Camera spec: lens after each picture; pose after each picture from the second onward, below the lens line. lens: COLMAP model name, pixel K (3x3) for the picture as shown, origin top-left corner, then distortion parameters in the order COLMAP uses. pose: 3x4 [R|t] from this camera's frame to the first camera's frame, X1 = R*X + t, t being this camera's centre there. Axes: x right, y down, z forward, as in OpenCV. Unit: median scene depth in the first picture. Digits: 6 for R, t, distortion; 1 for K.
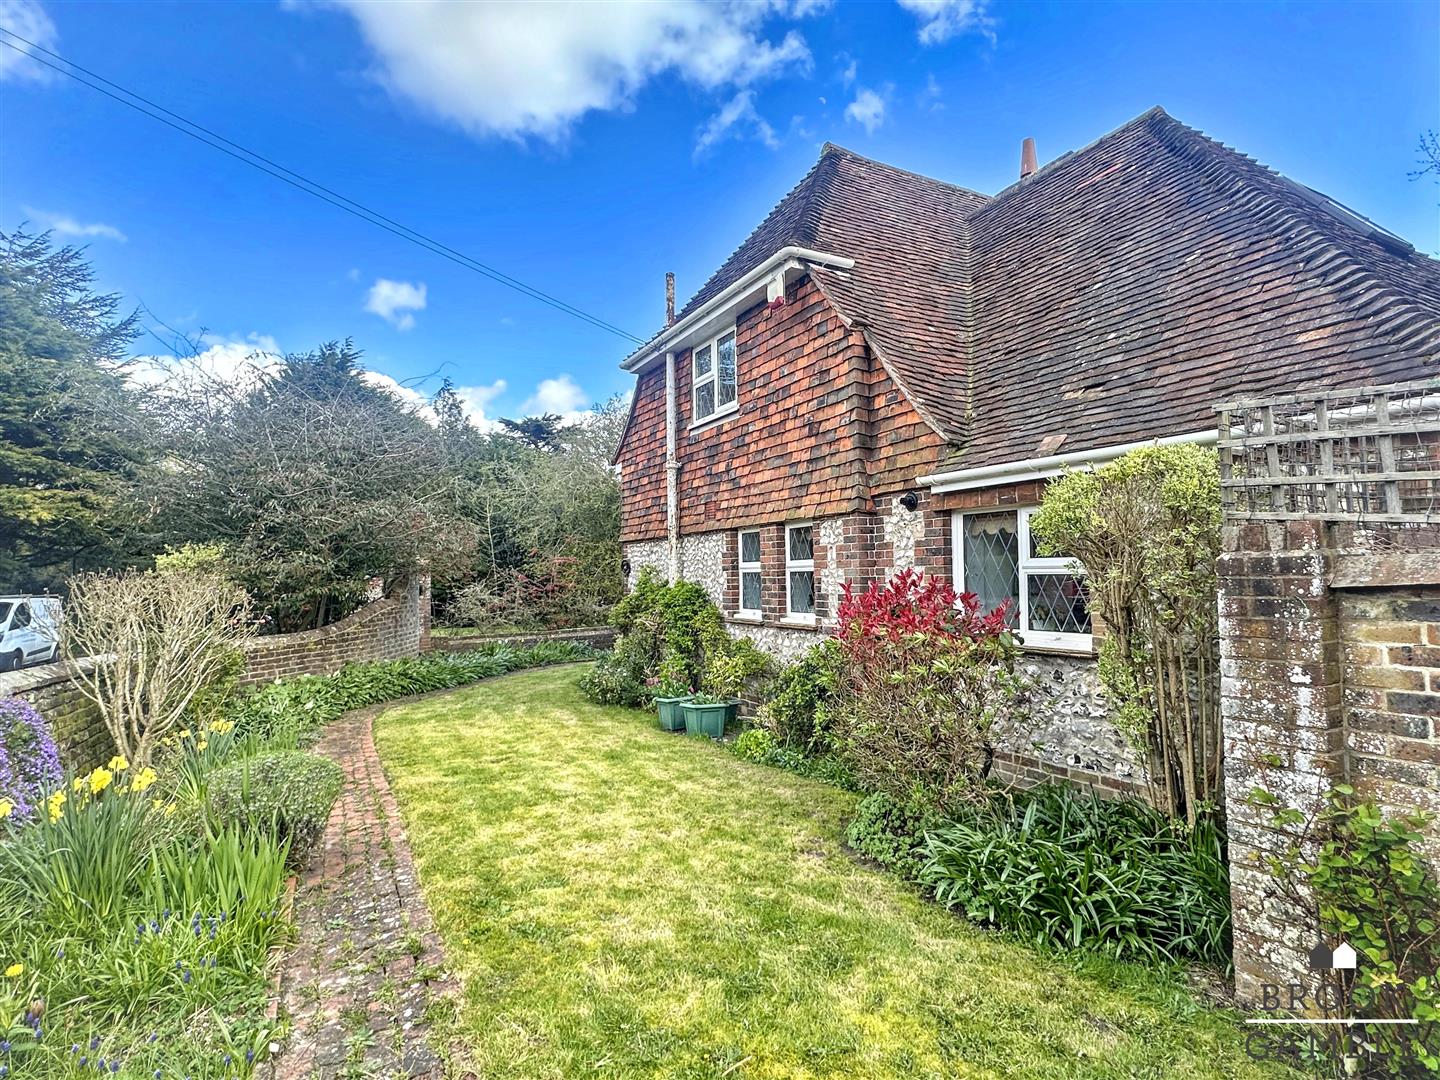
lens RADIAL K [[701.3, 0, 761.0], [0, 701.3, 540.0], [0, 0, 1]] dist [-0.001961, -0.000857]
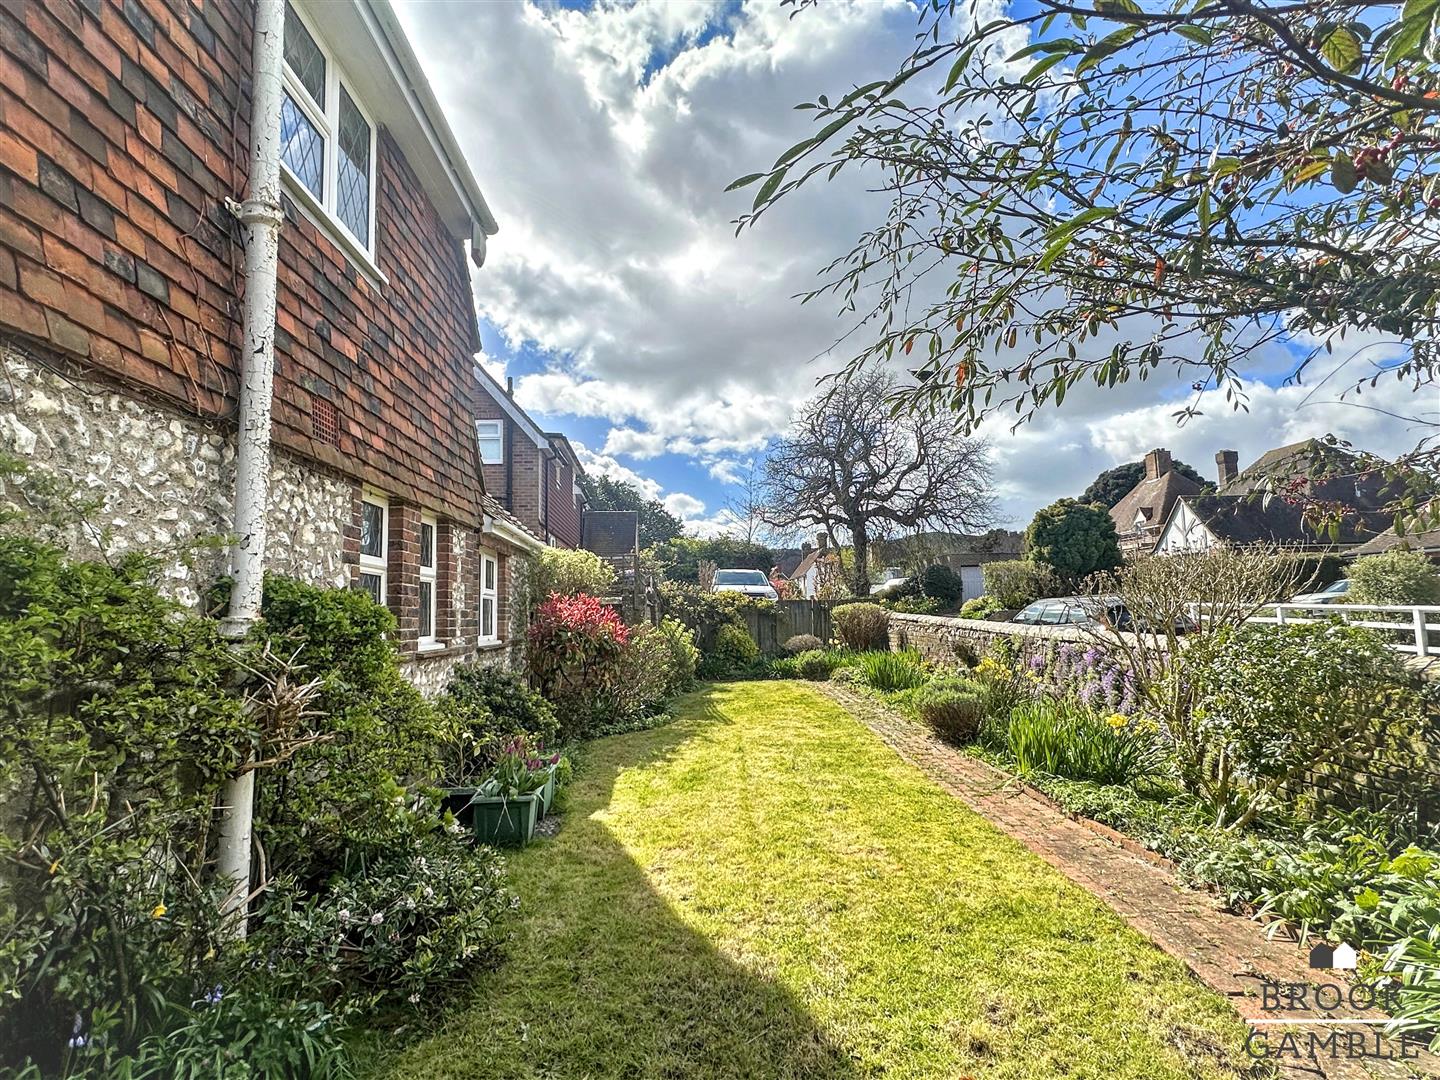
lens RADIAL K [[765.0, 0, 718.2], [0, 765.0, 548.3], [0, 0, 1]] dist [-0.004007, 0.000226]
pose [[-0.870345, 0.086579, 0.484772, -0.613440], [0.019515, 0.989714, -0.141725, 0.131621], [-0.492056, -0.113890, -0.863082, 1.540281]]
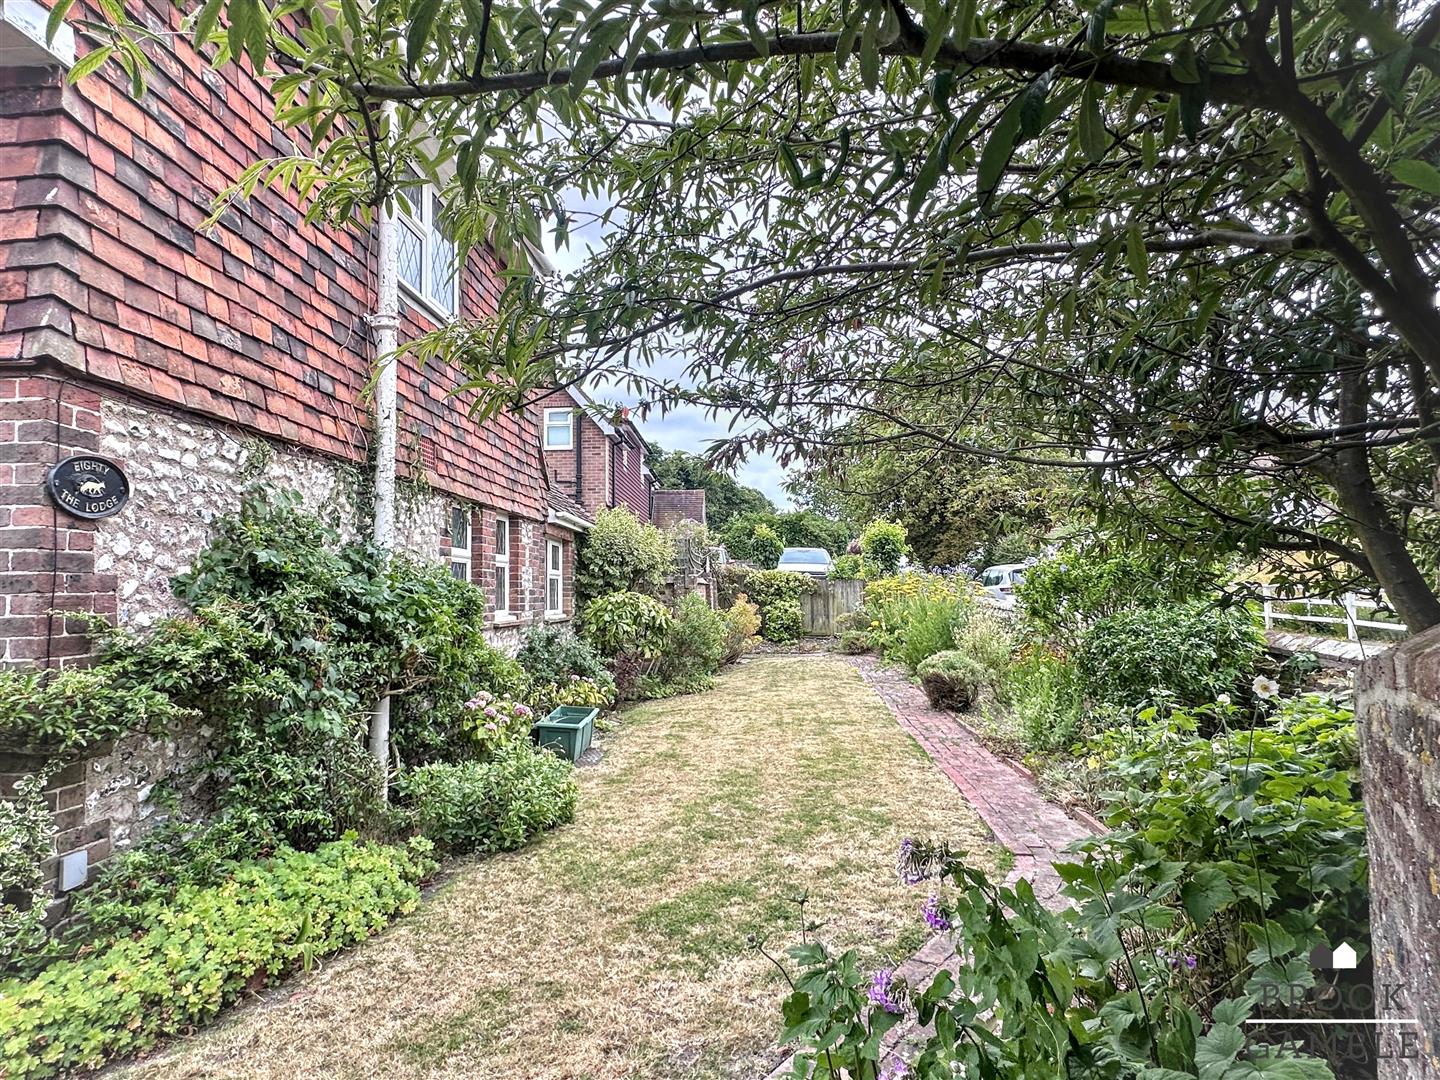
lens RADIAL K [[799.8, 0, 716.2], [0, 799.8, 547.0], [0, 0, 1]] dist [-0.003260, 0.001284]
pose [[-0.812799, 0.069760, 0.578352, -0.800342], [0.006371, 0.993809, -0.110917, 0.139518], [-0.582509, -0.086469, -0.808212, 1.685811]]
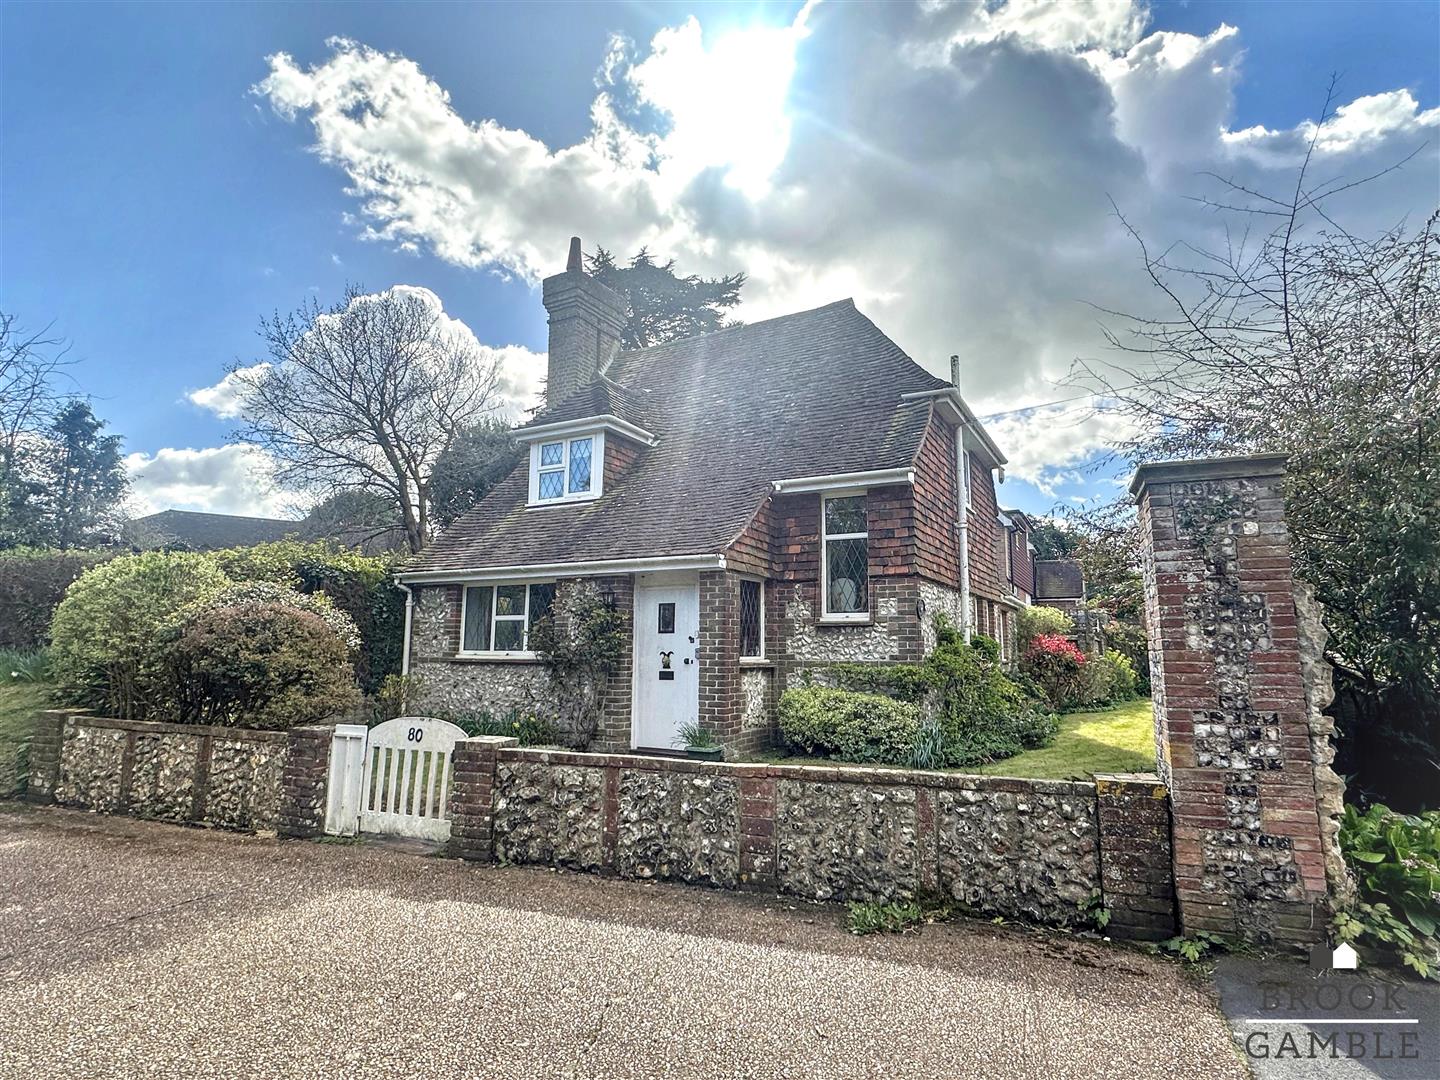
lens RADIAL K [[765.0, 0, 718.2], [0, 765.0, 548.3], [0, 0, 1]] dist [-0.004007, 0.000226]
pose [[-0.486081, 0.137172, 0.863081, -1.266710], [-0.033650, 0.983934, -0.175331, 0.198488], [-0.873266, -0.114268, -0.473656, 2.470882]]
